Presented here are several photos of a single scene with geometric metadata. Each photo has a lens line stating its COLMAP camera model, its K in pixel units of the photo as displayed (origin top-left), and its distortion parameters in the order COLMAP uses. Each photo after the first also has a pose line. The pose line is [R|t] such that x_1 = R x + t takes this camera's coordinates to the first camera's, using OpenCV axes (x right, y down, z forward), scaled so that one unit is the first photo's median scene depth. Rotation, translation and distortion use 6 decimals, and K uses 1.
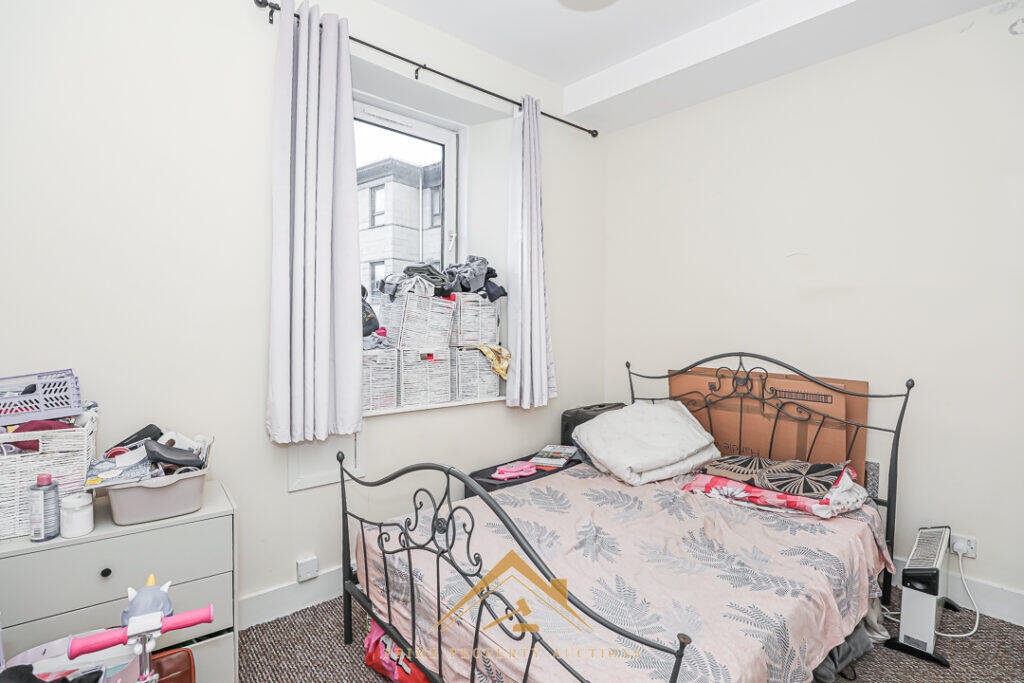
lens RADIAL K [[465.0, 0, 512.0], [0, 465.0, 341.5], [0, 0, 1]] dist [0.000529, 0.000021]
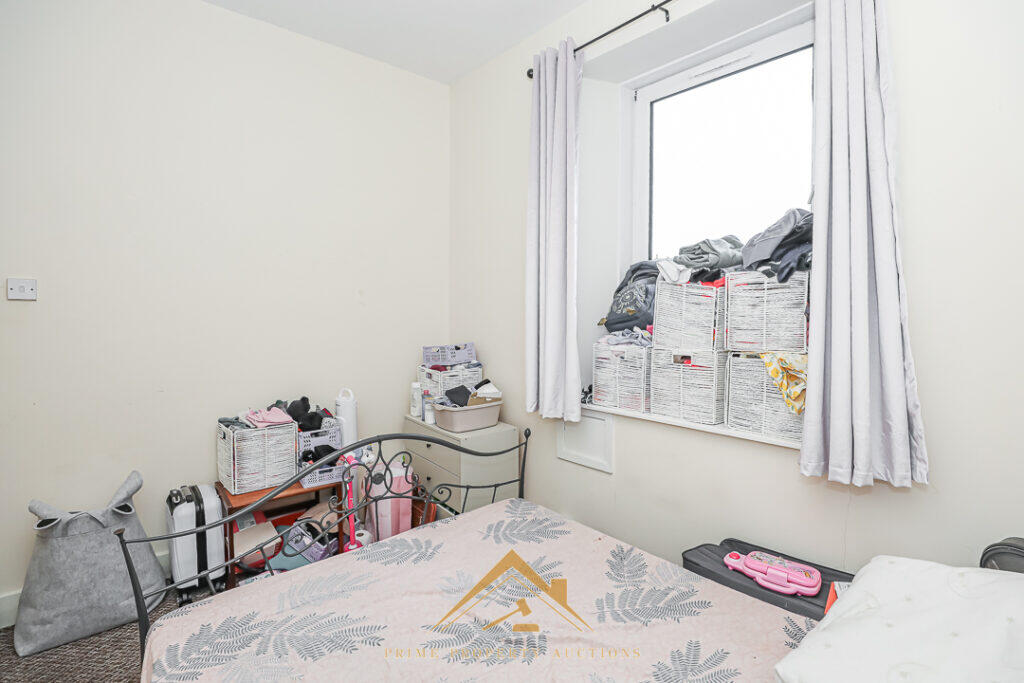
lens RADIAL K [[482.3, 0, 511.0], [0, 482.3, 314.6], [0, 0, 1]] dist [-0.000521, -0.000097]
pose [[0.041656, 0.001771, -0.999130, 0.609894], [-0.028700, 0.999588, 0.000575, -0.034829], [0.998720, 0.028651, 0.041690, 0.661035]]
